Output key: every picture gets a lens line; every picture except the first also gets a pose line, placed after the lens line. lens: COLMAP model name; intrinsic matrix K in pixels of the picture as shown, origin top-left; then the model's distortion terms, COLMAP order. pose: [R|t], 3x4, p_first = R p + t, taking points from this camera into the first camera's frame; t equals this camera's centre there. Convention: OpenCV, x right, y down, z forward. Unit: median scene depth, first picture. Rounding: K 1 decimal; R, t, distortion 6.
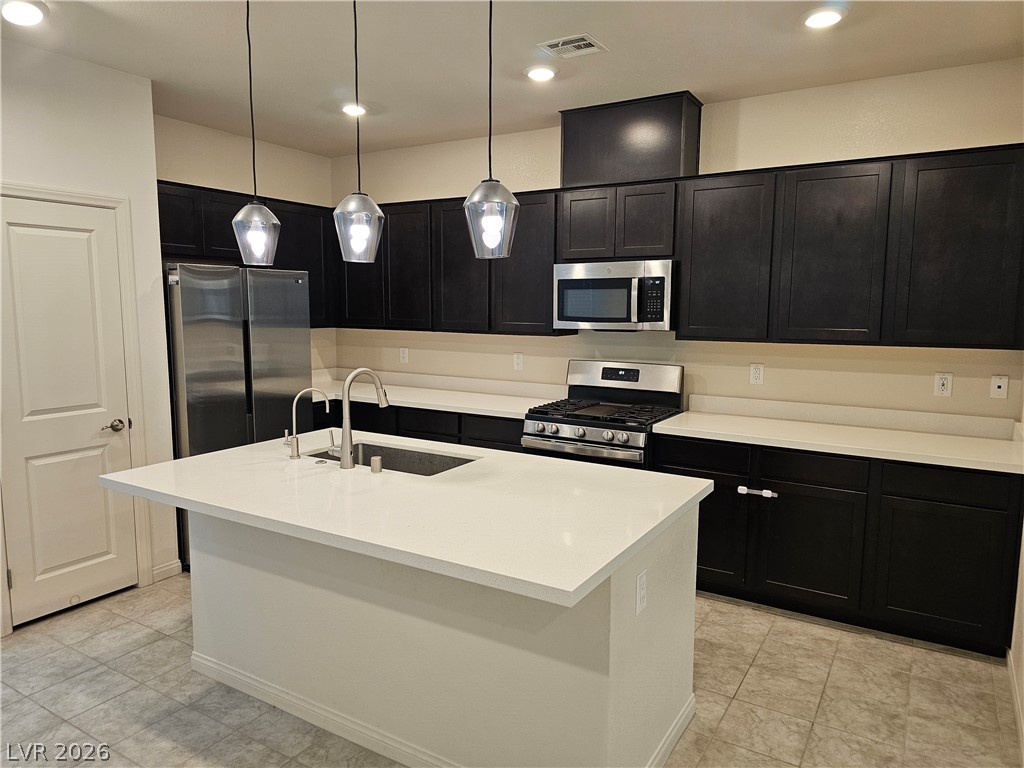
lens RADIAL K [[690.0, 0, 512.1], [0, 690.0, 383.6], [0, 0, 1]] dist [0.054427, -0.051787]
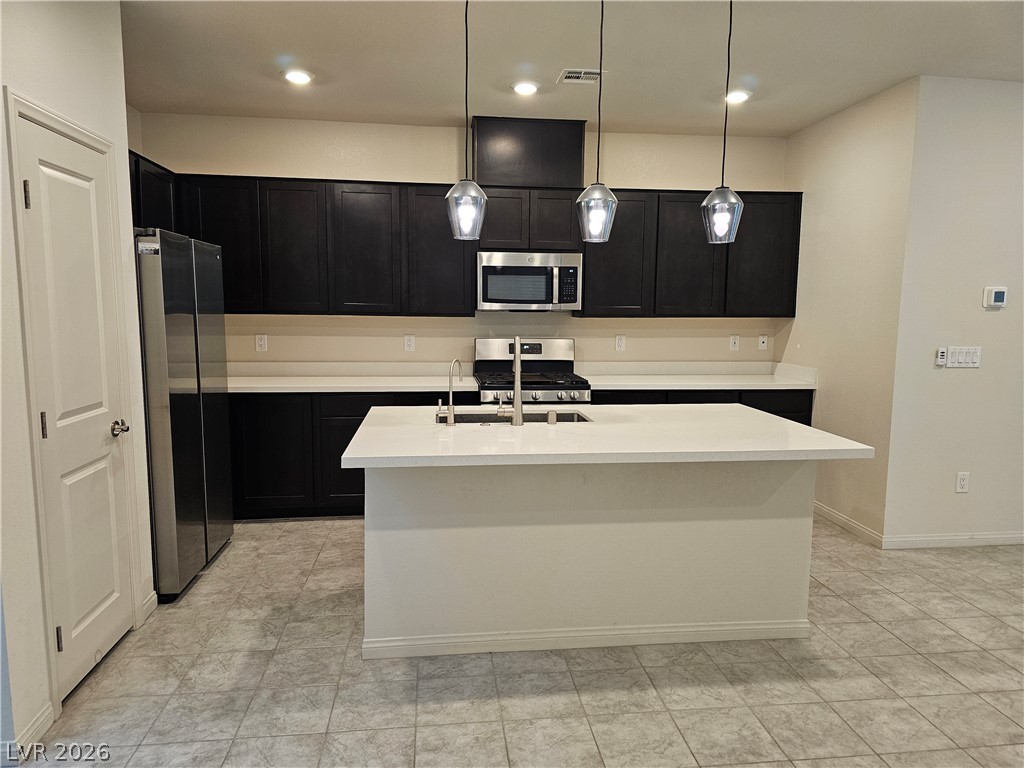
lens RADIAL K [[690.0, 0, 516.9], [0, 690.0, 384.7], [0, 0, 1]] dist [0.054427, -0.051787]
pose [[0.781803, -0.068763, 0.619723, -0.732342], [0.068352, 0.997362, 0.024437, 0.023180], [-0.619768, 0.023255, 0.784440, 0.101355]]
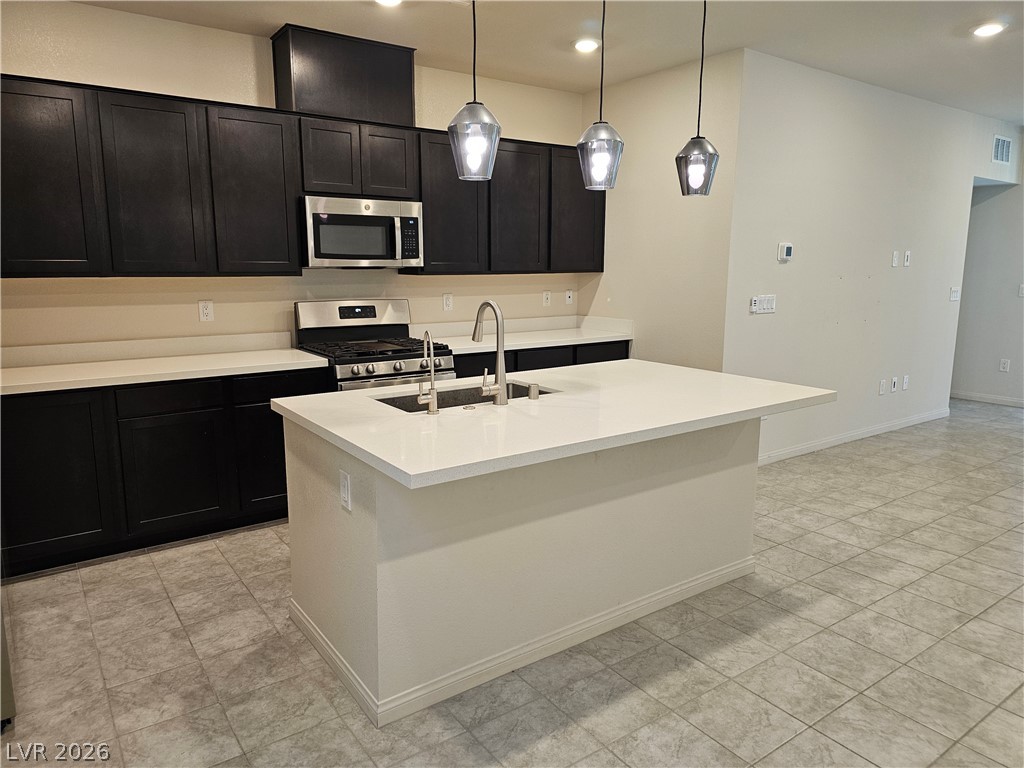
lens RADIAL K [[690.0, 0, 507.7], [0, 690.0, 378.0], [0, 0, 1]] dist [0.054427, -0.051787]
pose [[0.390039, -0.157026, 0.907311, -0.865331], [0.109404, 0.986275, 0.123661, -0.023885], [-0.914276, 0.051031, 0.401865, 0.482675]]
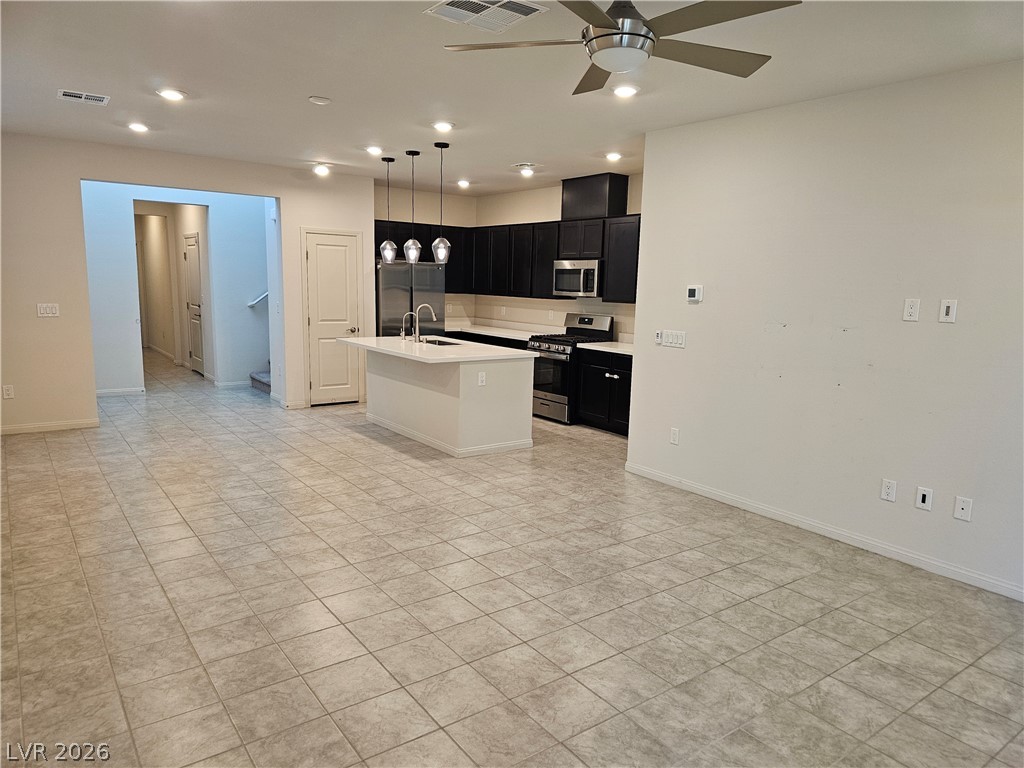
lens RADIAL K [[690.0, 0, 517.0], [0, 690.0, 393.8], [0, 0, 1]] dist [0.054427, -0.051787]
pose [[0.927846, 0.081014, -0.364058, 0.840583], [-0.066476, 0.996416, 0.052311, 0.121548], [0.366991, -0.024336, 0.929906, -1.000794]]
